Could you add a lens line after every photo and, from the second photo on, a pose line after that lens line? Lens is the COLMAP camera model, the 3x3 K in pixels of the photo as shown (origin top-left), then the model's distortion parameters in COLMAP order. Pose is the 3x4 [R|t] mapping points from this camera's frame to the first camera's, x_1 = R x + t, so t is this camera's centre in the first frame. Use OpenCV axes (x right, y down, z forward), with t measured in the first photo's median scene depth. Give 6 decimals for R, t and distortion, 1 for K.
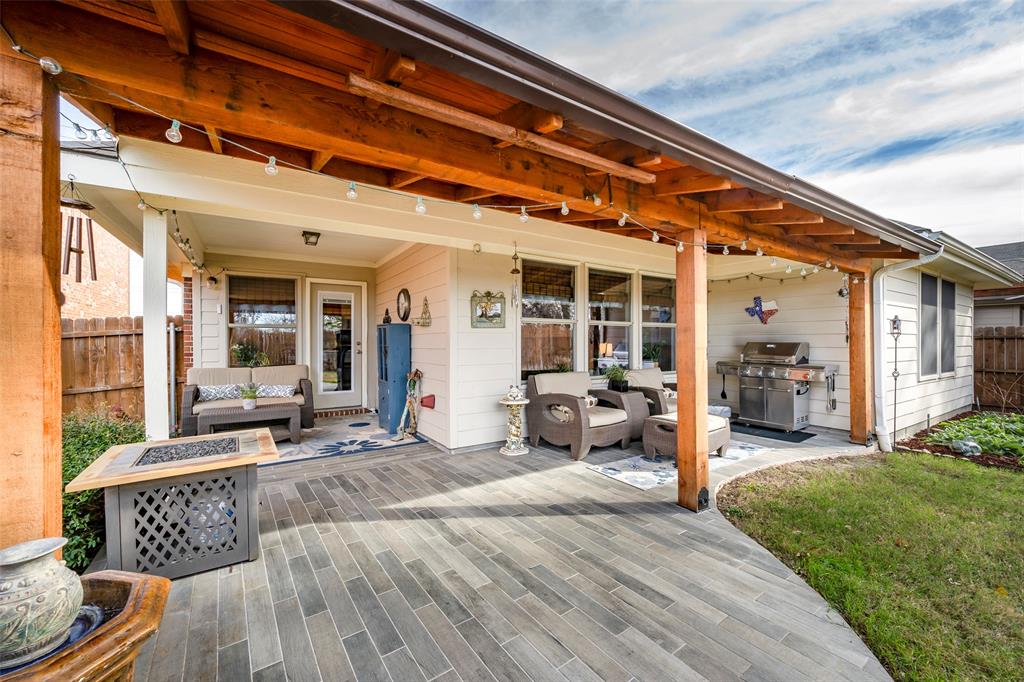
lens RADIAL K [[424.7, 0, 512.0], [0, 424.7, 341.0], [0, 0, 1]] dist [-0.000025, 0.000092]
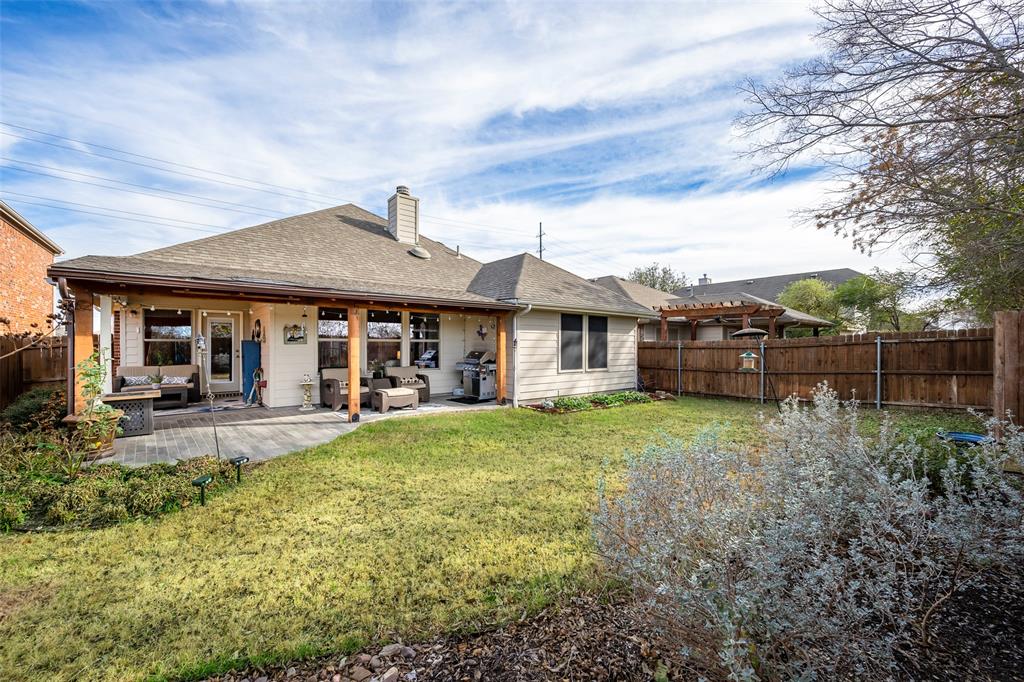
lens RADIAL K [[458.9, 0, 512.0], [0, 458.9, 341.0], [0, 0, 1]] dist [0.030322, -0.000155]
pose [[0.994693, 0.004728, 0.102776, 0.451597], [-0.003344, 0.999902, -0.013627, -0.011792], [-0.102830, 0.013211, 0.994611, -0.759989]]
